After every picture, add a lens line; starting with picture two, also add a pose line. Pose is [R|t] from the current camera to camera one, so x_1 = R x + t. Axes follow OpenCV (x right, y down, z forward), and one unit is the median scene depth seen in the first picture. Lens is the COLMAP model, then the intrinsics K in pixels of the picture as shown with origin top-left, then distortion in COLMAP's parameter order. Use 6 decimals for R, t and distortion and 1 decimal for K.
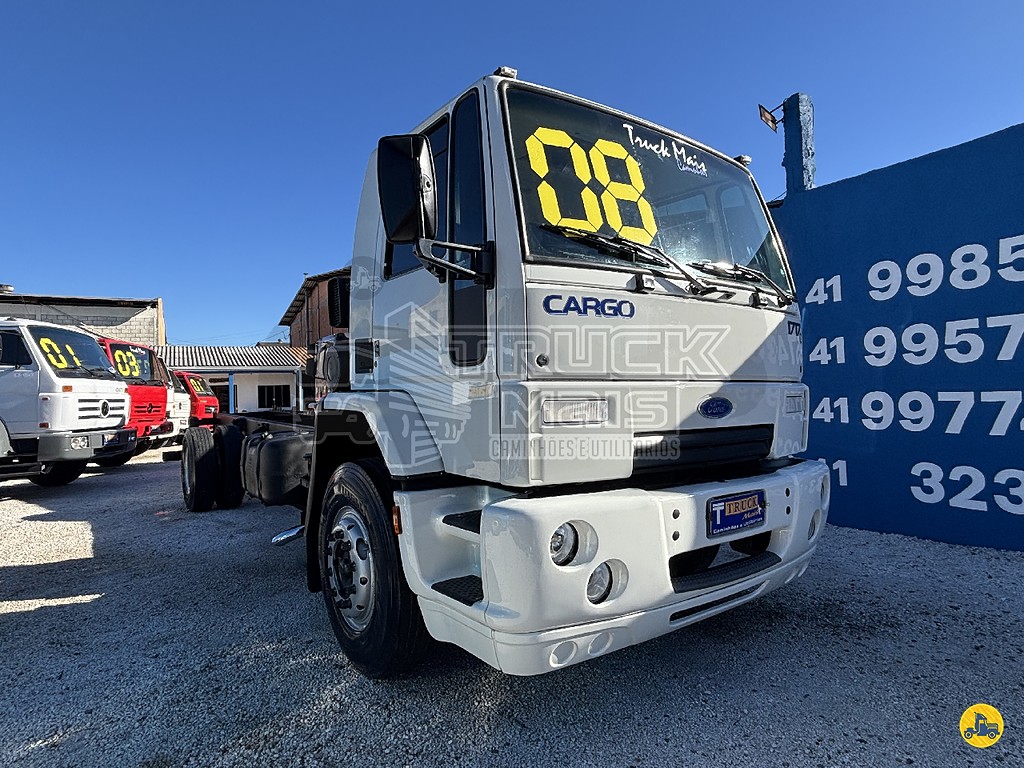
lens RADIAL K [[588.0, 0, 508.0], [0, 588.0, 381.7], [0, 0, 1]] dist [0.002413, -0.002416]
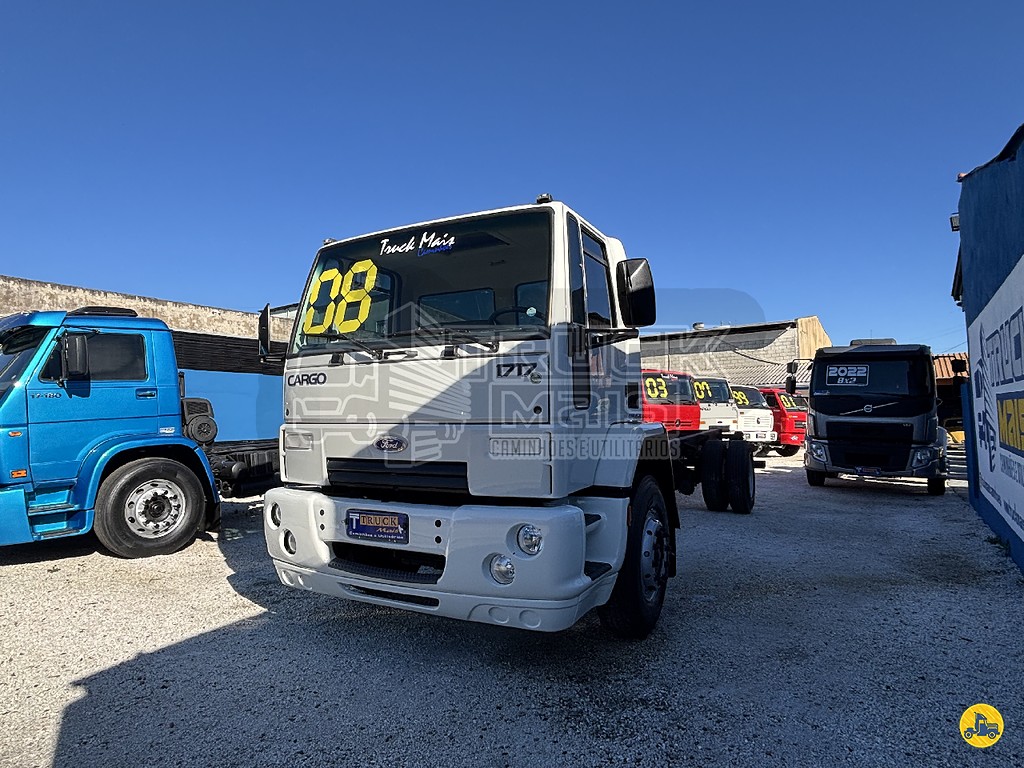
lens RADIAL K [[588.0, 0, 508.0], [0, 588.0, 381.7], [0, 0, 1]] dist [0.002413, -0.002416]
pose [[0.447246, -0.037460, -0.893626, 1.518146], [0.020506, 0.999289, -0.031626, -0.044583], [0.894176, -0.004180, 0.447697, 0.605872]]
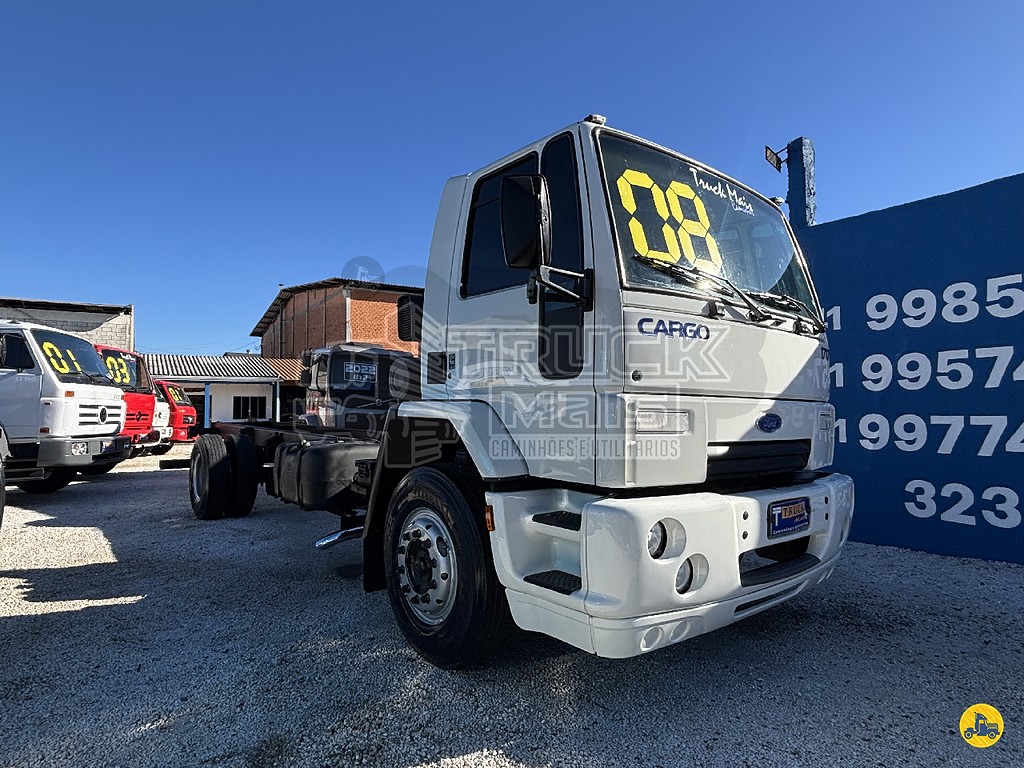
lens RADIAL K [[587.4, 0, 508.6], [0, 587.4, 383.6], [0, 0, 1]] dist [0.002284, -0.003306]
pose [[0.998326, 0.025368, 0.051977, -0.186946], [-0.023973, 0.999340, -0.027280, 0.011639], [-0.052634, 0.025988, 0.998276, -0.085006]]
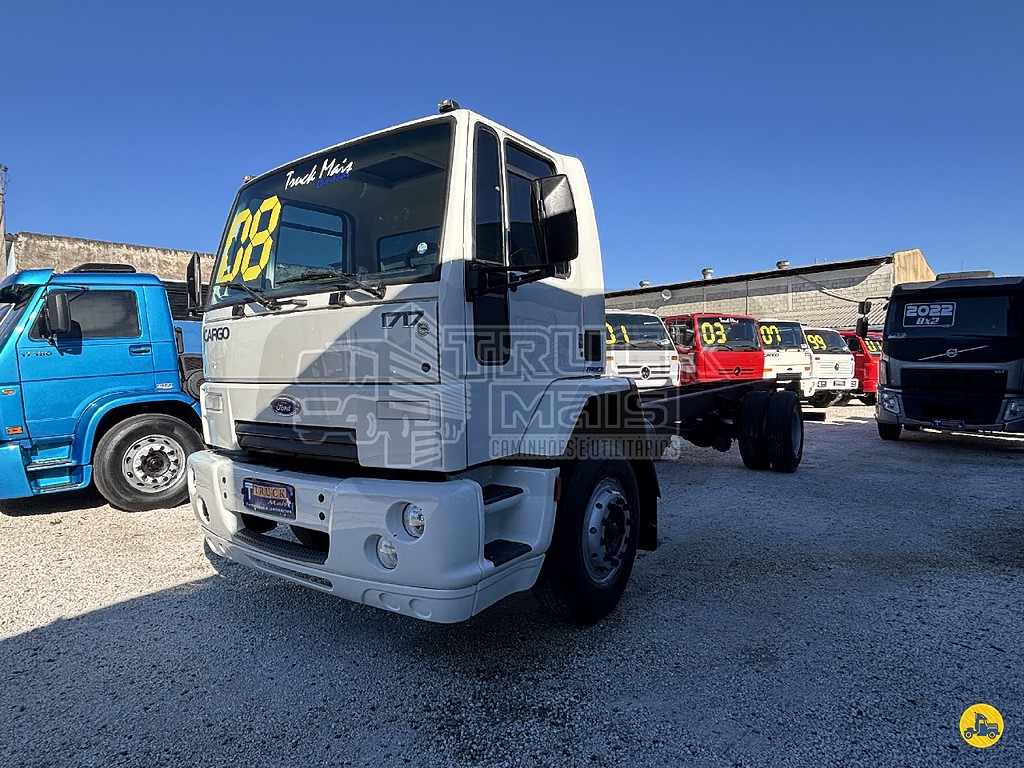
lens RADIAL K [[587.4, 0, 508.6], [0, 587.4, 383.6], [0, 0, 1]] dist [0.002284, -0.003306]
pose [[0.325049, 0.041620, -0.944781, 1.466449], [0.035669, 0.997781, 0.056227, -0.046292], [0.945024, -0.051976, 0.322844, 0.970205]]
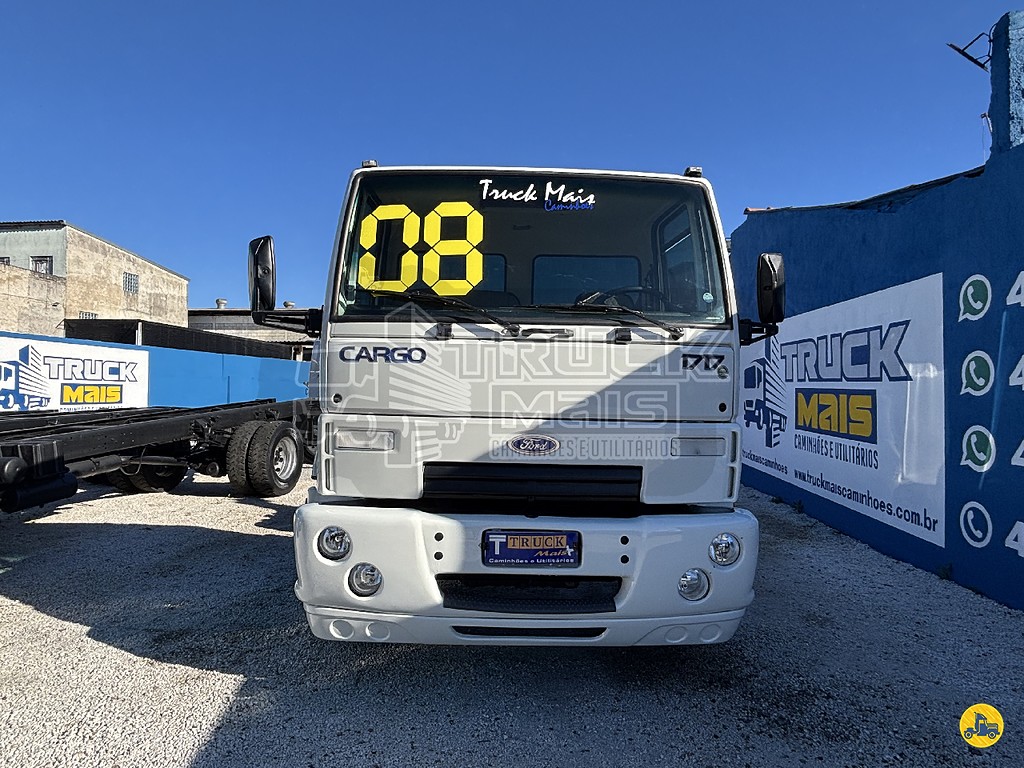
lens RADIAL K [[588.0, 0, 508.0], [0, 588.0, 381.7], [0, 0, 1]] dist [0.002413, -0.002416]
pose [[0.826181, 0.026205, -0.562796, 0.829152], [-0.020809, 0.999655, 0.015999, -0.076330], [0.563021, -0.001507, 0.826441, 0.112139]]
